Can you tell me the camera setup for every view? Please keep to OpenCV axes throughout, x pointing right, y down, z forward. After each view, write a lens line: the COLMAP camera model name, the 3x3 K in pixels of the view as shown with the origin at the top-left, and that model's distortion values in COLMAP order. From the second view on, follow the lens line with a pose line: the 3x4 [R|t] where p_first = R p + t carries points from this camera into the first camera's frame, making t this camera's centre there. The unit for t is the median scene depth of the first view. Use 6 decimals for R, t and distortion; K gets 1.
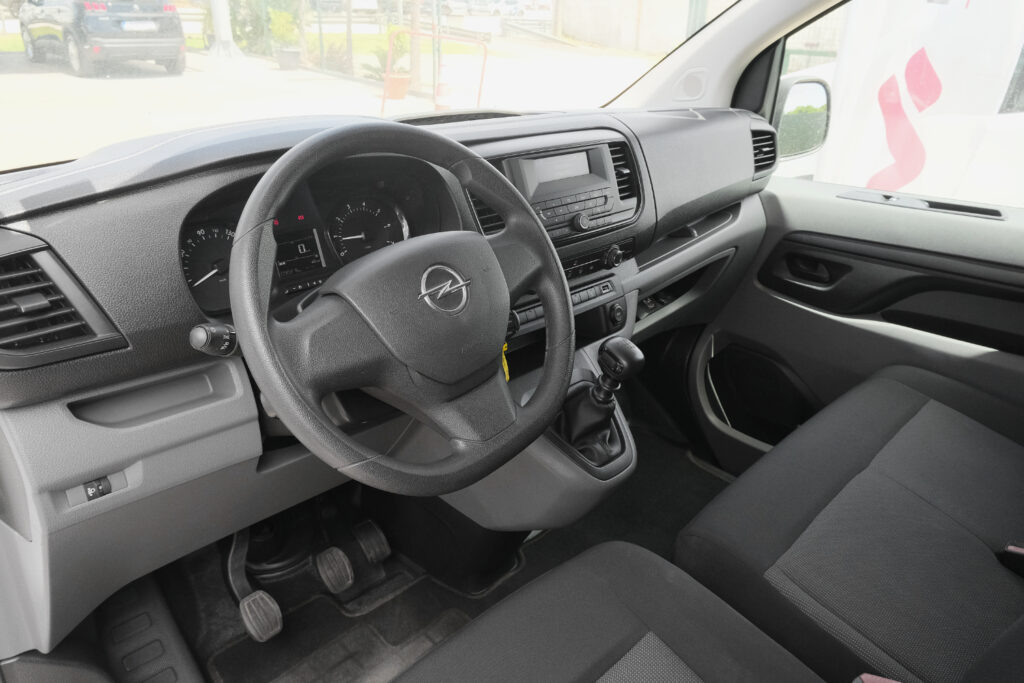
lens RADIAL K [[784.3, 0, 511.0], [0, 784.3, 342.1], [0, 0, 1]] dist [0.038419, -0.012203]
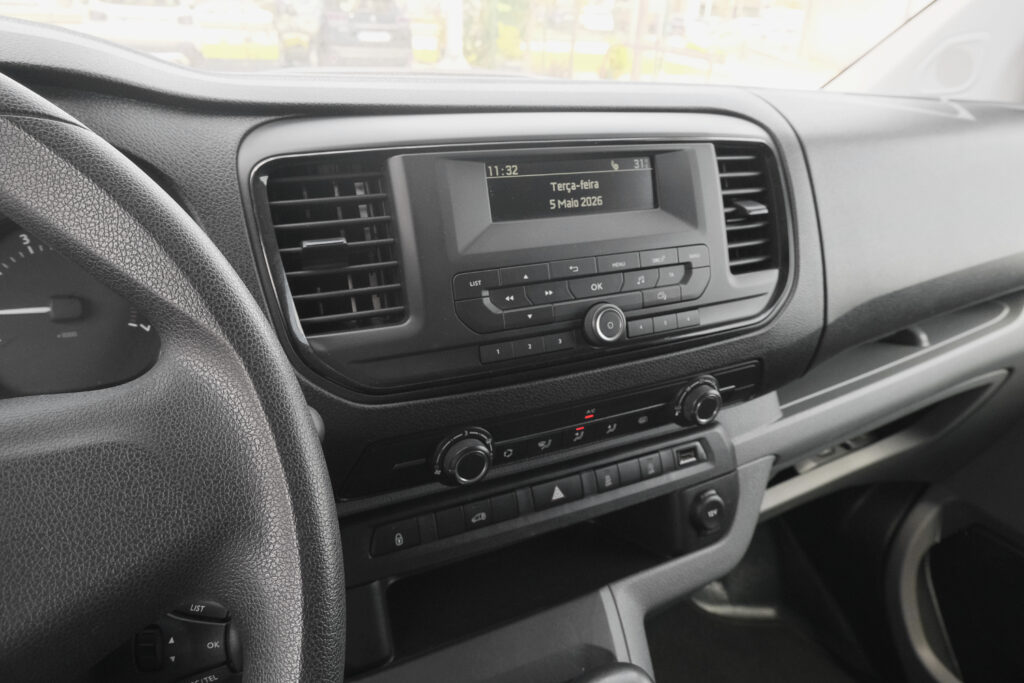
lens RADIAL K [[784.3, 0, 513.1], [0, 784.3, 337.9], [0, 0, 1]] dist [0.038419, -0.012203]
pose [[0.958368, 0.122866, -0.257751, 0.135088], [-0.131530, 0.991174, -0.016578, -0.118179], [0.253439, 0.049790, 0.966069, 0.529356]]
